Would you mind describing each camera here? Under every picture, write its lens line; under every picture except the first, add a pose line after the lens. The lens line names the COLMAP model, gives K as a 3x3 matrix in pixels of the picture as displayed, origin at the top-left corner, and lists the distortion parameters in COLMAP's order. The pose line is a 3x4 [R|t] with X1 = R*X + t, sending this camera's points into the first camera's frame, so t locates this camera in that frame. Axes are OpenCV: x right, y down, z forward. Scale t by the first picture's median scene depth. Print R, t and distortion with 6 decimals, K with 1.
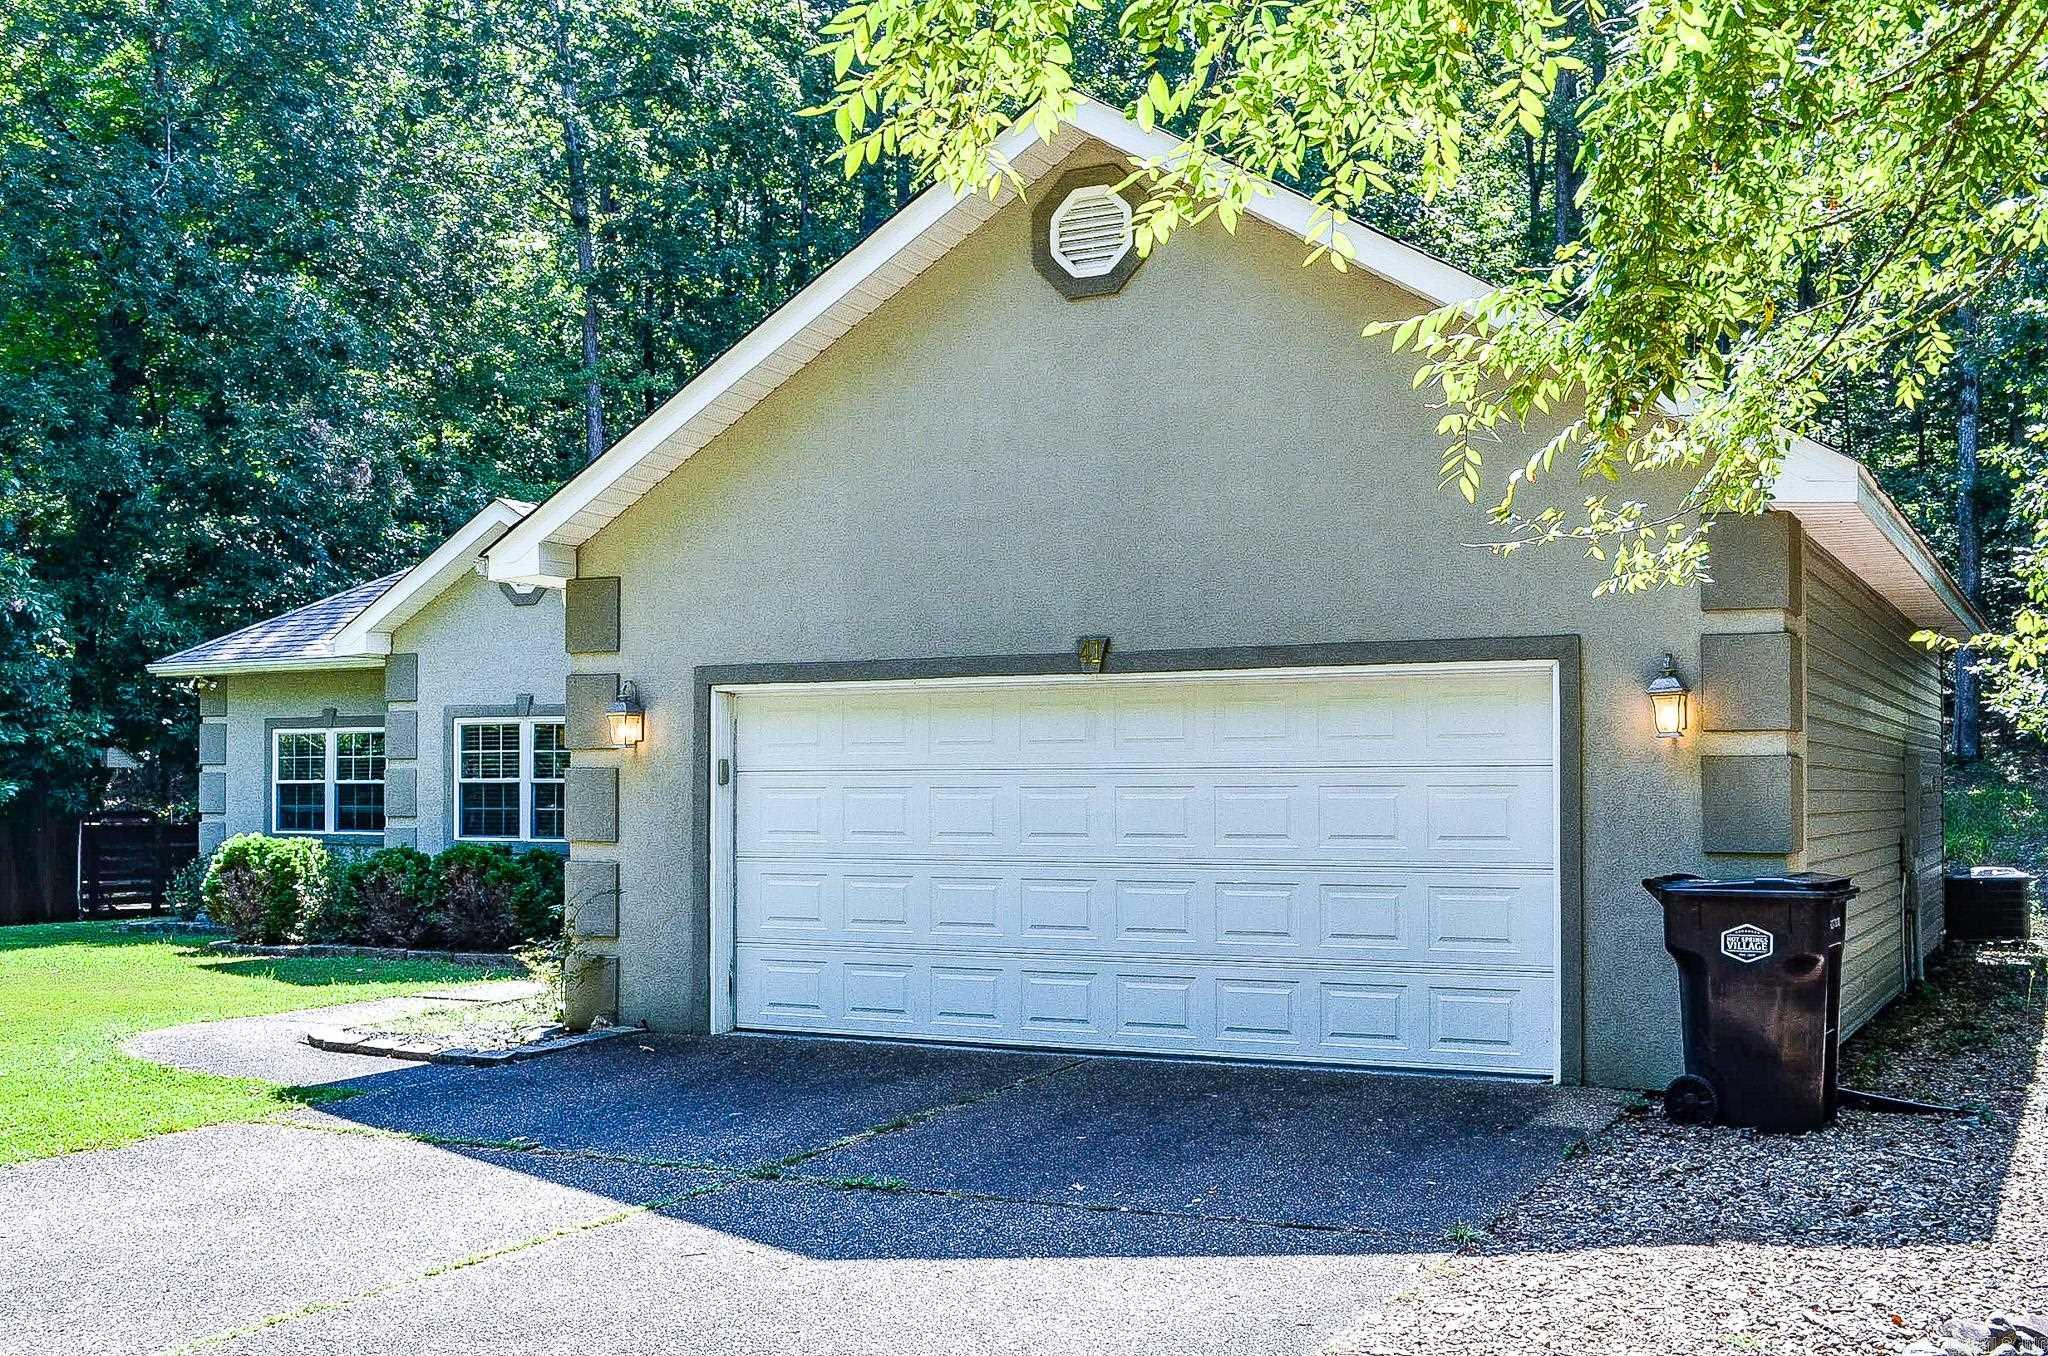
lens RADIAL K [[2116.5, 0, 1006.0], [0, 2116.5, 656.8], [0, 0, 1]] dist [-0.008198, -0.005279]
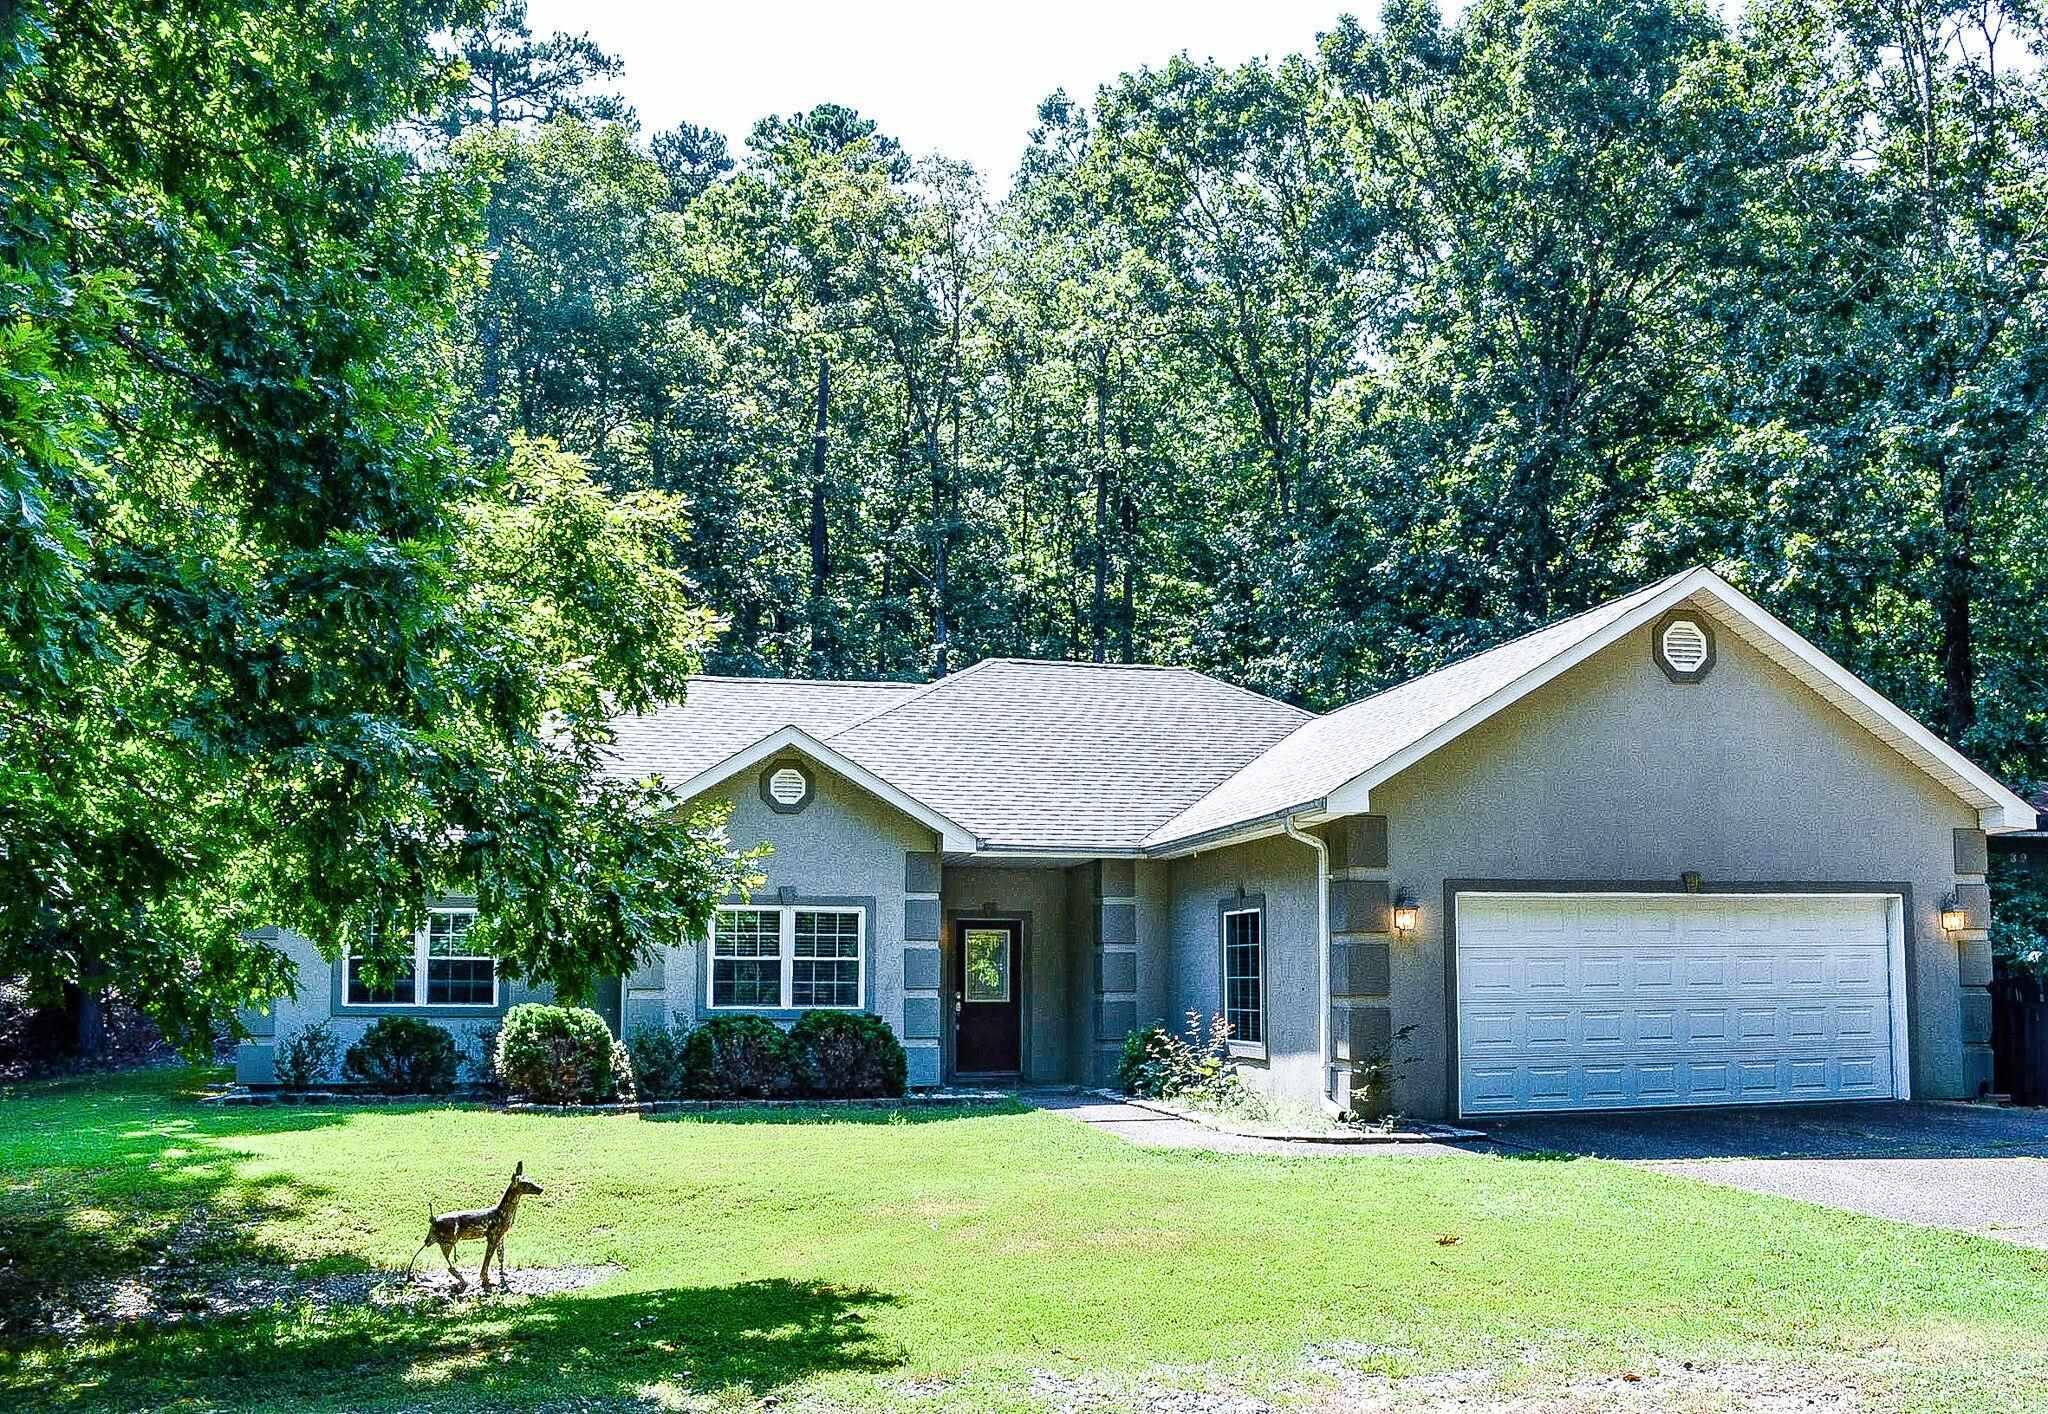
lens RADIAL K [[1711.8, 0, 1024.0], [0, 1711.8, 707.0], [0, 0, 1]] dist [-0.064413, -0.009353]
pose [[0.749585, 0.107468, 0.653125, -0.779379], [-0.040282, 0.992309, -0.117048, 0.024812], [-0.660681, 0.061428, 0.748149, 0.173247]]
